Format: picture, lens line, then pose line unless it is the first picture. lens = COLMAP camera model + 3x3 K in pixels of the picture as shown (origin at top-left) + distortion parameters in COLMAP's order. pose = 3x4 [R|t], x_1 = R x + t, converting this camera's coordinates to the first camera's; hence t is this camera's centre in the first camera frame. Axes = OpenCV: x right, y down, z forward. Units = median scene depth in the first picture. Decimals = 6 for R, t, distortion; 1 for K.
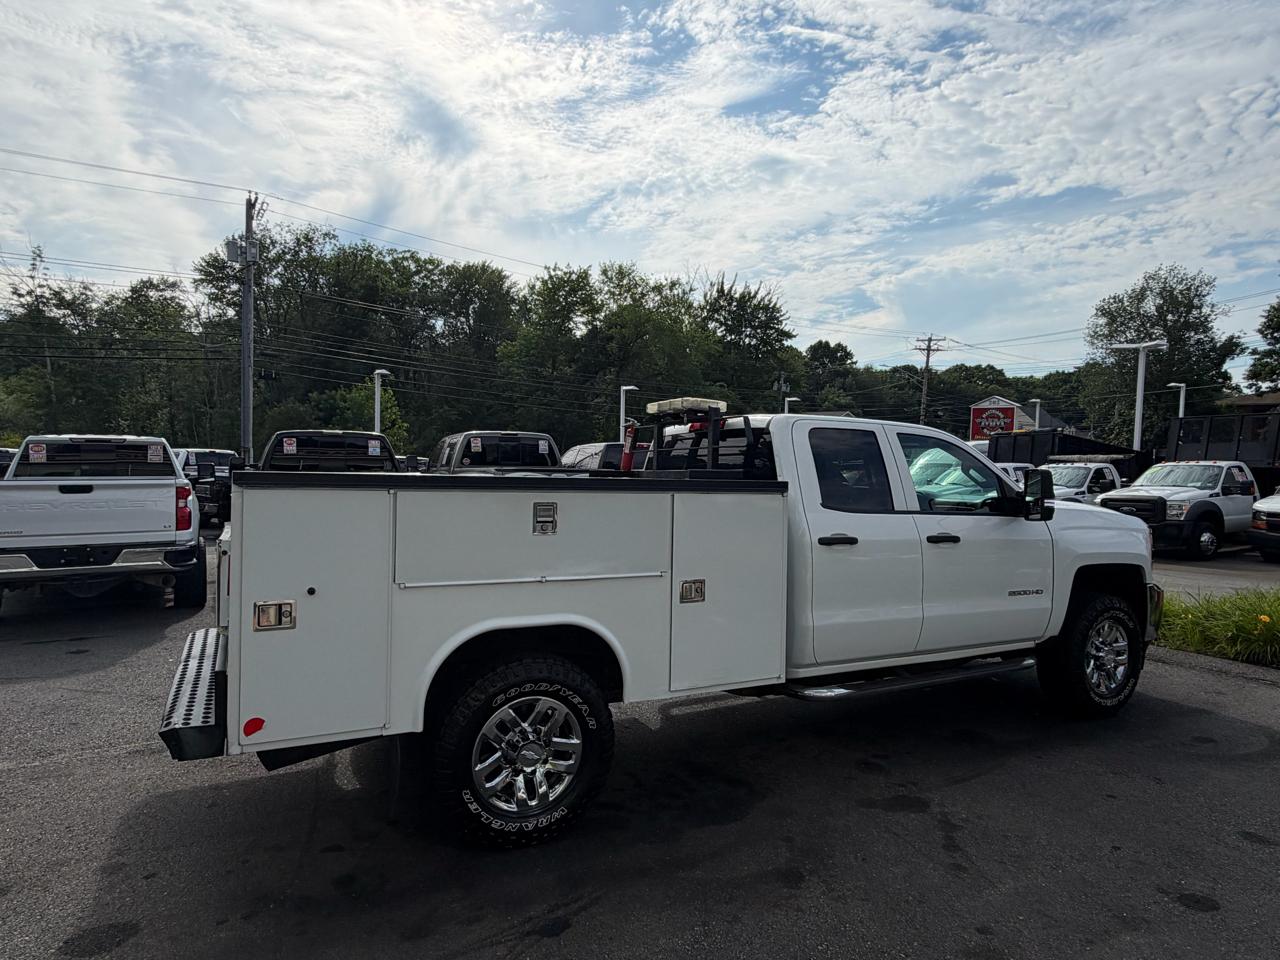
lens RADIAL K [[769.5, 0, 635.0], [0, 769.5, 478.6], [0, 0, 1]] dist [-0.000375, -0.001573]
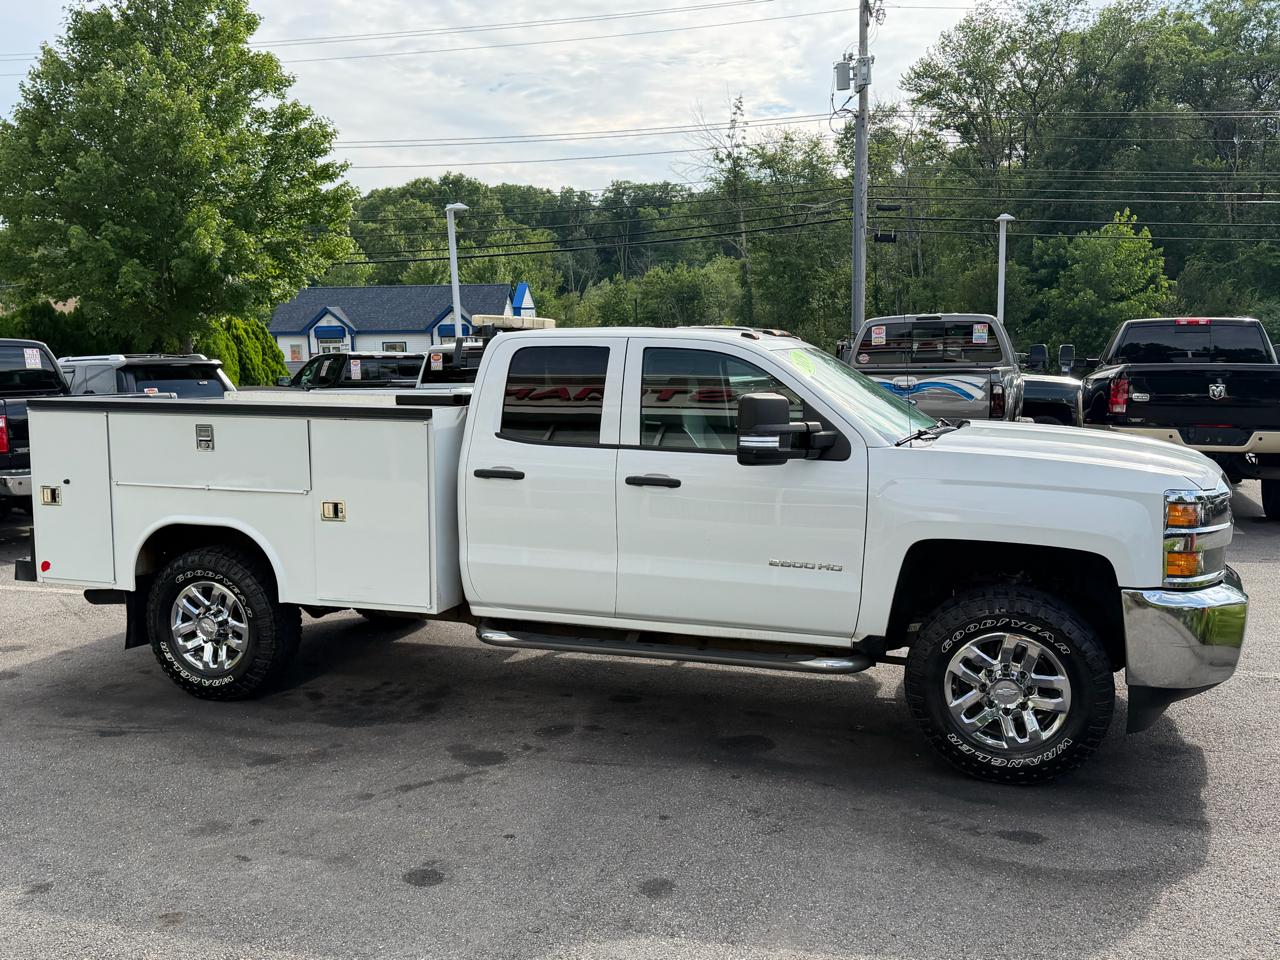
lens RADIAL K [[1133.7, 0, 642.4], [0, 1133.7, 494.4], [0, 0, 1]] dist [0.110866, -0.156292]
pose [[0.692845, 0.070850, -0.717597, 0.289774], [0.010079, 0.994113, 0.107883, -0.008243], [0.721016, -0.081979, 0.688052, 0.042830]]
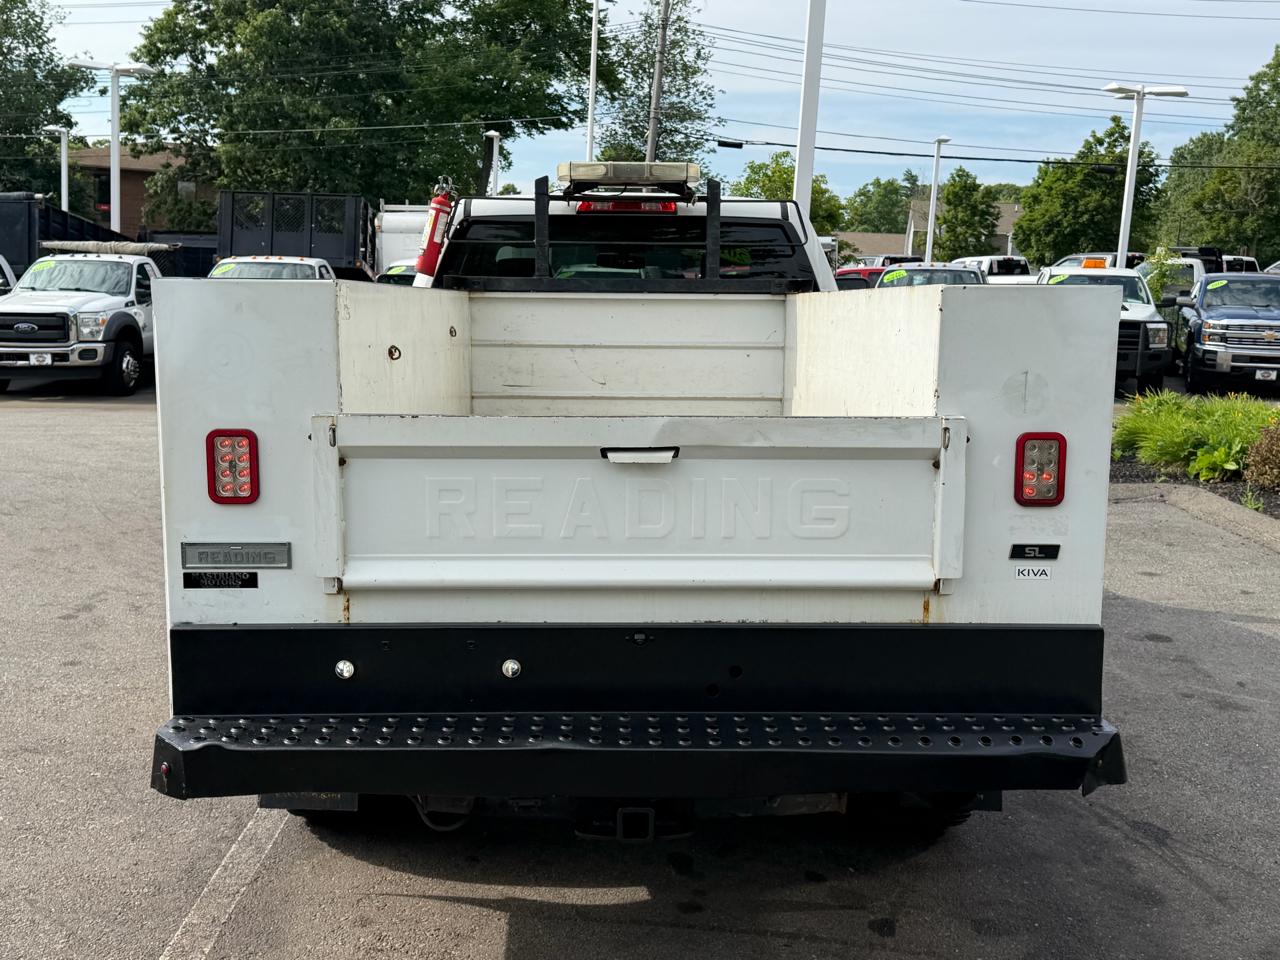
lens RADIAL K [[1339.9, 0, 639.2], [0, 1339.9, 477.9], [0, 0, 1]] dist [0.045096, 0.000000]
pose [[0.437576, -0.129355, 0.889828, -0.233863], [-0.002646, 0.989409, 0.145132, -0.001893], [-0.899178, -0.065861, 0.432599, 0.128323]]
